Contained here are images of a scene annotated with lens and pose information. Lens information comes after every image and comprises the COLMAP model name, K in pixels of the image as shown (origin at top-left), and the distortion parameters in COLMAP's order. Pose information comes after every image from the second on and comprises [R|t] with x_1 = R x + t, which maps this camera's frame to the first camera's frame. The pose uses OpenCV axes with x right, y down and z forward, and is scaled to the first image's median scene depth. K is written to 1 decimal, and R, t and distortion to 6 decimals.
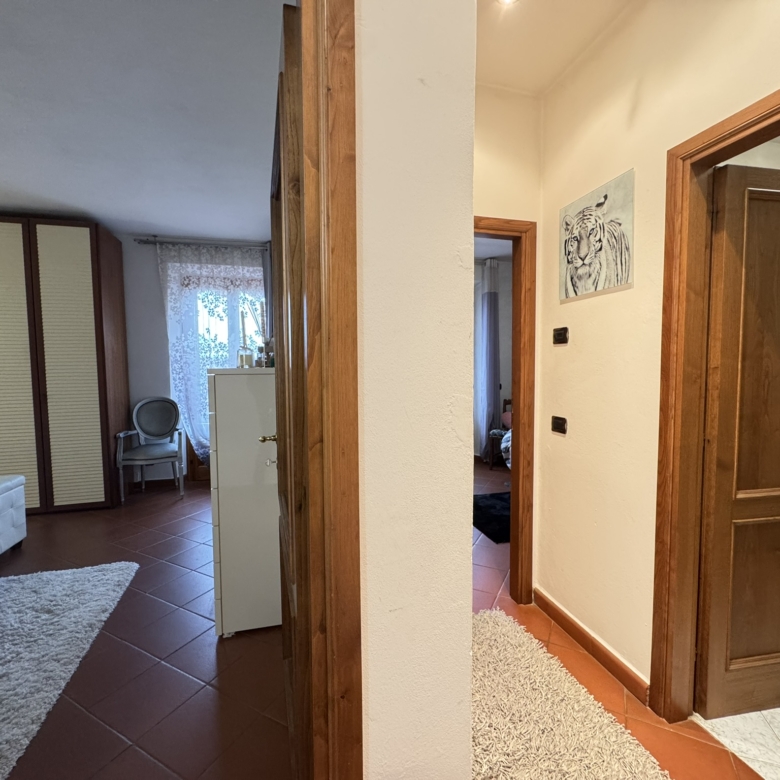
lens RADIAL K [[414.0, 0, 390.0], [0, 414.0, 390.0], [0, 0, 1]] dist [-0.003754, -0.000058]
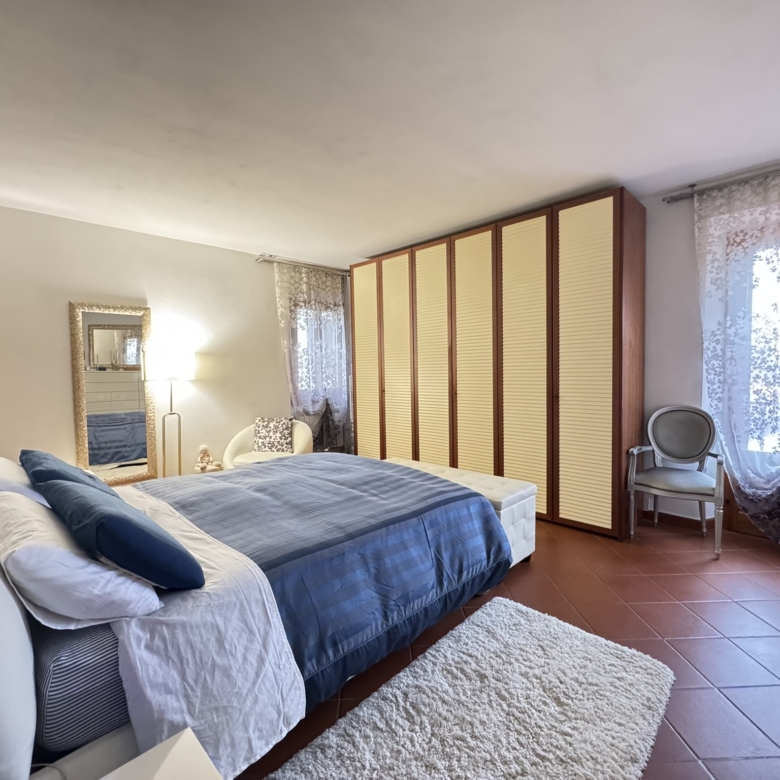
lens RADIAL K [[414.0, 0, 390.0], [0, 414.0, 390.0], [0, 0, 1]] dist [-0.003754, -0.000058]
pose [[0.488360, 0.041605, -0.871650, -0.183138], [-0.039674, 0.998888, 0.025450, -0.009471], [0.871740, 0.022153, 0.489468, 0.189749]]
